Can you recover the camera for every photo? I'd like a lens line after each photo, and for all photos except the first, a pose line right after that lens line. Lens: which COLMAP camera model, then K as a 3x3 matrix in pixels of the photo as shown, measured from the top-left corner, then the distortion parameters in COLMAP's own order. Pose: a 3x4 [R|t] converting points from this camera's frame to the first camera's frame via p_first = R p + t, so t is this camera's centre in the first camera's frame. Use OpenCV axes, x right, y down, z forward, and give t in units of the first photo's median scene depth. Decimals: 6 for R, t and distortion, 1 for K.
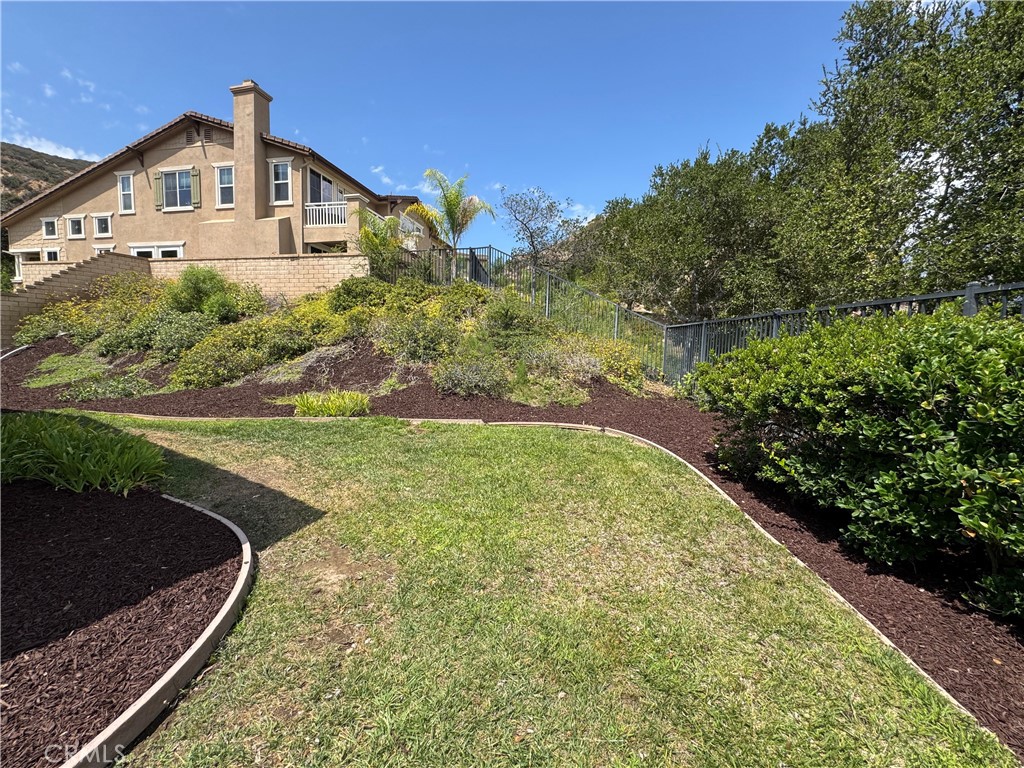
lens RADIAL K [[409.3, 0, 512.0], [0, 409.3, 384.0], [0, 0, 1]] dist [-0.000424, 0.000320]
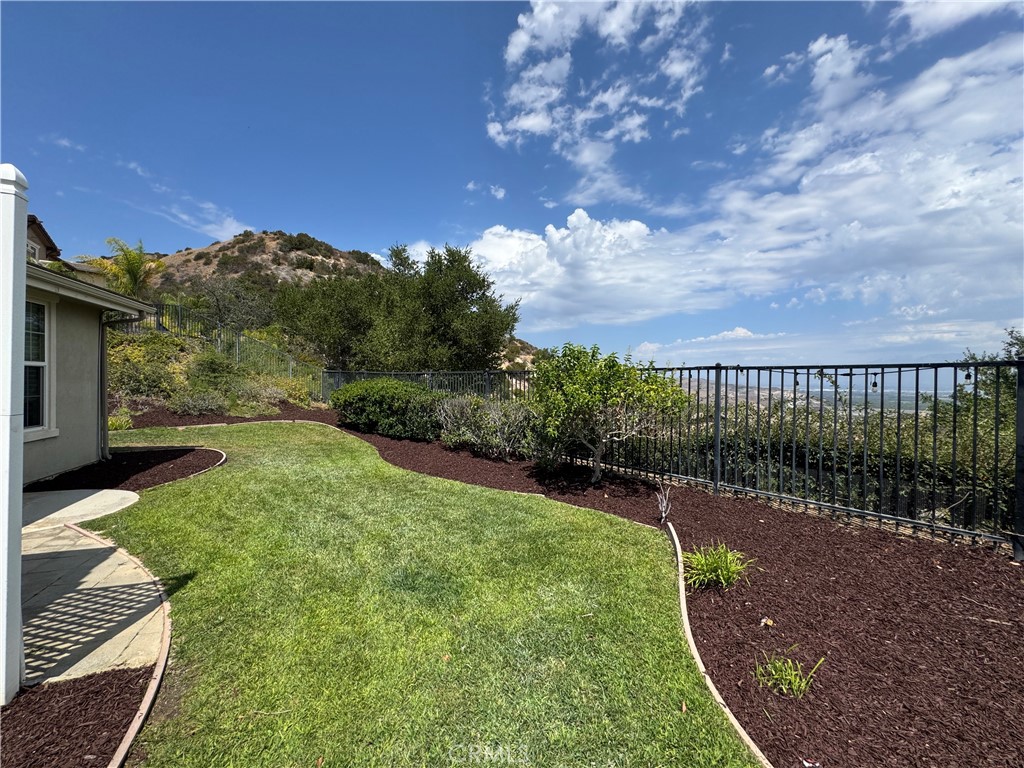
lens RADIAL K [[409.3, 0, 512.0], [0, 409.3, 384.0], [0, 0, 1]] dist [-0.000424, 0.000320]
pose [[0.714114, -0.020397, 0.699732, -0.257097], [0.063865, 0.997305, -0.036107, 0.031920], [-0.697110, 0.070473, 0.713493, -0.767929]]
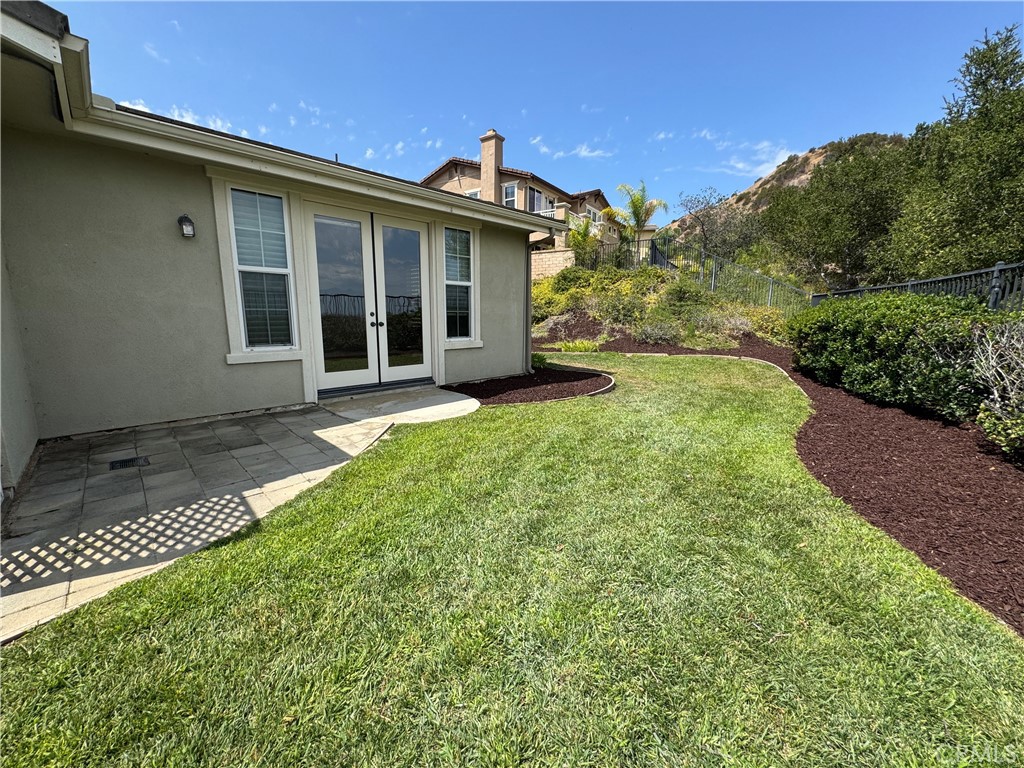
lens RADIAL K [[409.3, 0, 512.0], [0, 409.3, 384.0], [0, 0, 1]] dist [-0.000424, 0.000320]
pose [[0.930511, 0.040700, -0.363995, -0.026125], [-0.013642, 0.996968, 0.076601, 0.050891], [0.366009, -0.066313, 0.928246, -0.528530]]
